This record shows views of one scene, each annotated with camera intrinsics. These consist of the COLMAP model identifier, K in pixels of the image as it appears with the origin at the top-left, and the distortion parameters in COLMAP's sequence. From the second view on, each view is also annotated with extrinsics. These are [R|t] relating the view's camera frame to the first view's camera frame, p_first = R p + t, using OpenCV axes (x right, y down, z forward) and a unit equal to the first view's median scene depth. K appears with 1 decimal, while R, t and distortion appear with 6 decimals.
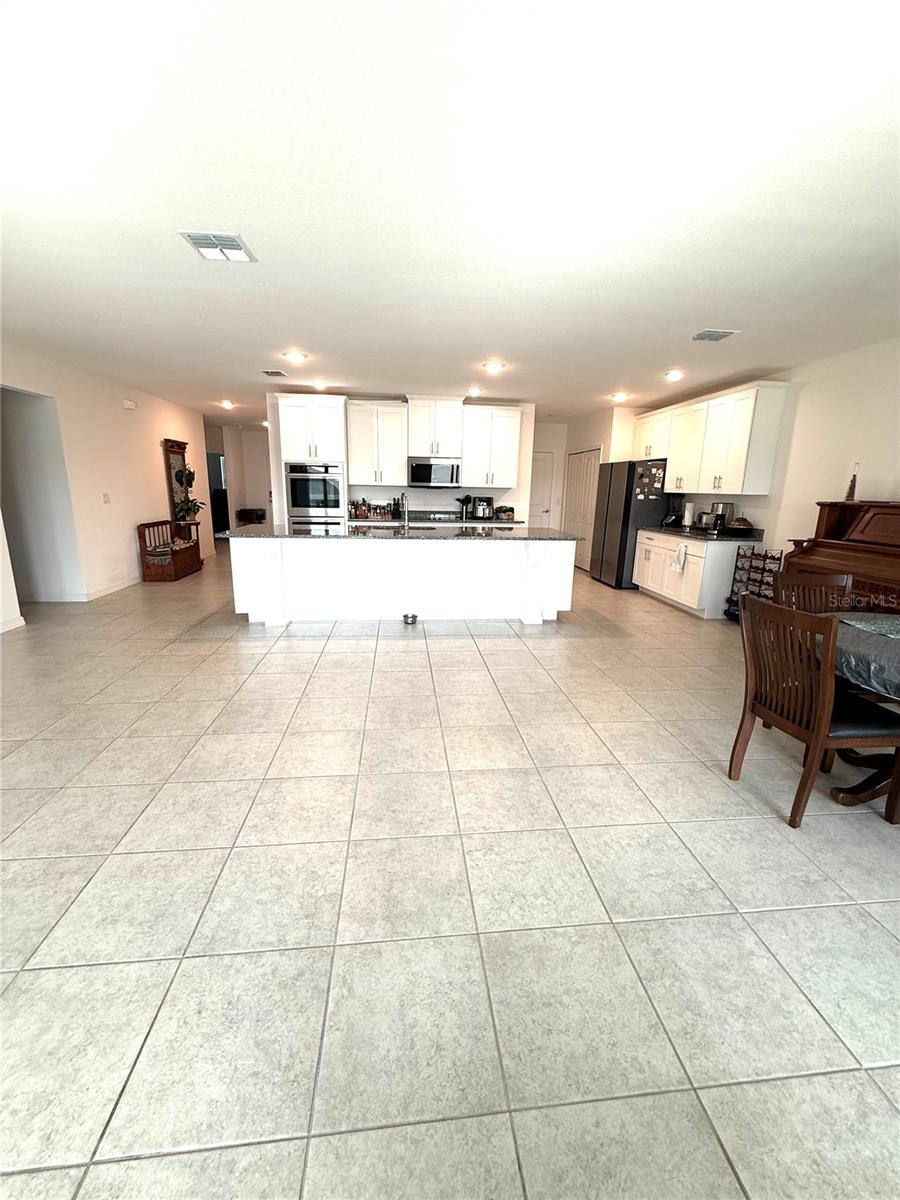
lens RADIAL K [[477.2, 0, 450.0], [0, 477.2, 600.0], [0, 0, 1]] dist [0.000113, 0.000088]
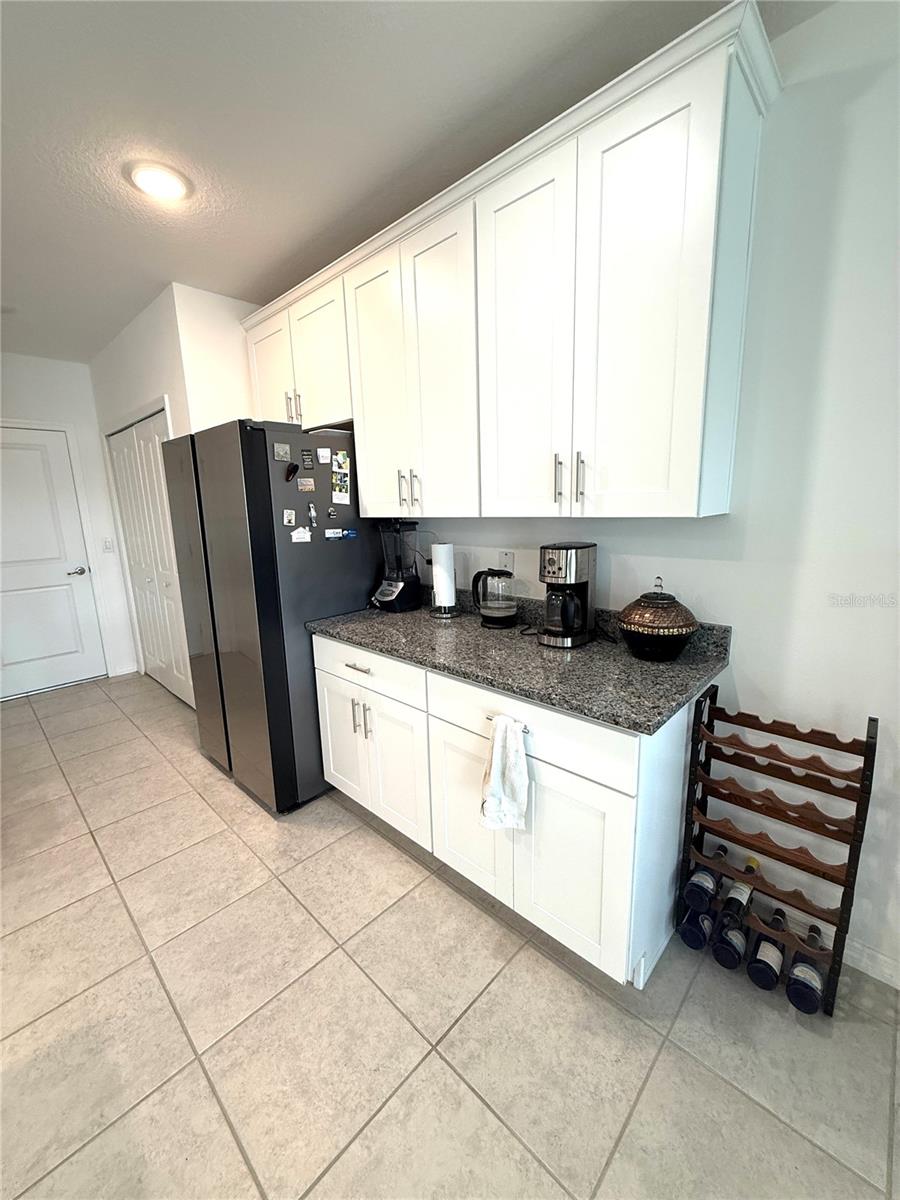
lens RADIAL K [[477.2, 0, 450.0], [0, 477.2, 600.0], [0, 0, 1]] dist [0.000113, 0.000088]
pose [[0.761709, -0.164525, 0.626682, 0.288524], [0.188197, 0.981704, 0.028984, -0.176650], [-0.619985, 0.095862, 0.778736, 0.746202]]
